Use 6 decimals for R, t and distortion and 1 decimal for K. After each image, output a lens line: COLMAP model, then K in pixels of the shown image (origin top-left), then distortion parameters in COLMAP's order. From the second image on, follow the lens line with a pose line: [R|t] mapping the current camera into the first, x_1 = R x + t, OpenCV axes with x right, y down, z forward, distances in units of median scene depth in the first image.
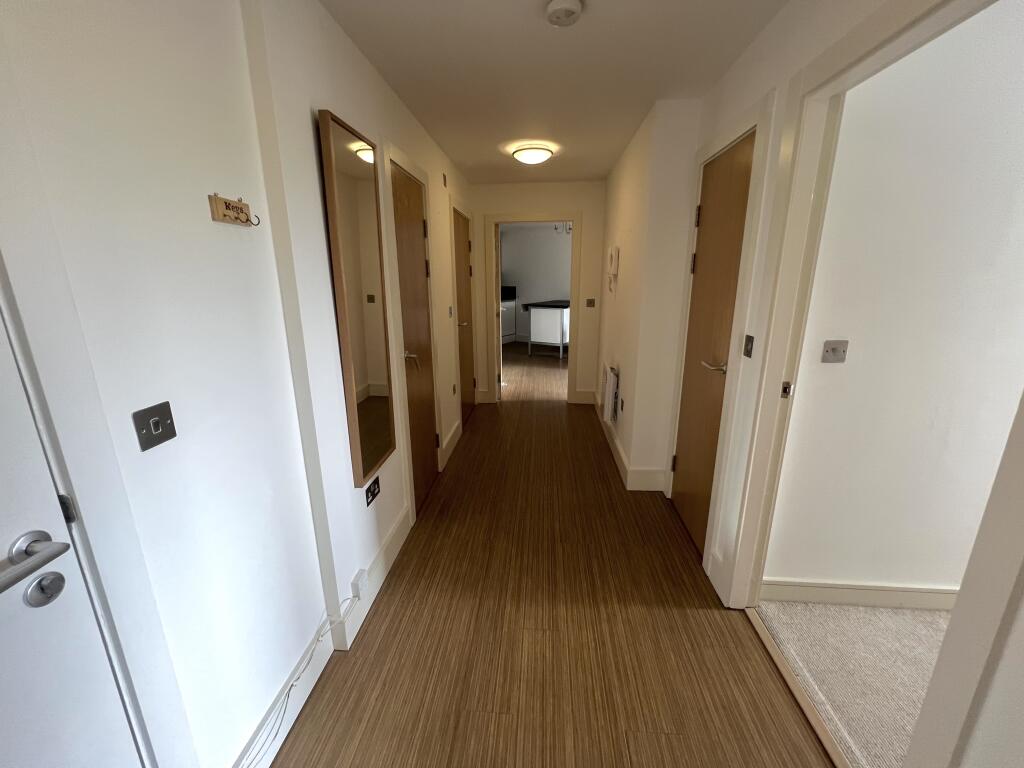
lens RADIAL K [[410.3, 0, 517.7], [0, 410.3, 383.3], [0, 0, 1]] dist [0.001031, 0.000101]
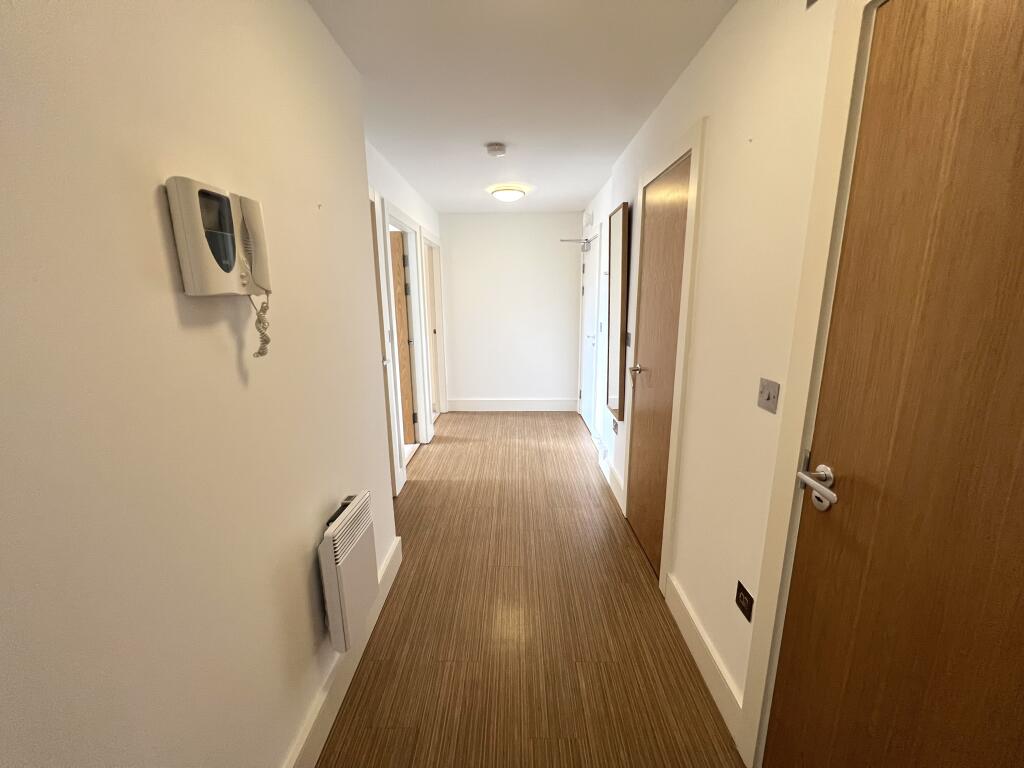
lens RADIAL K [[410.3, 0, 517.7], [0, 410.3, 383.3], [0, 0, 1]] dist [0.001031, 0.000101]
pose [[-0.997649, 0.020525, -0.065388, 0.128708], [-0.011014, 0.893678, 0.448574, -0.616367], [0.067642, 0.448239, -0.891351, 2.376414]]
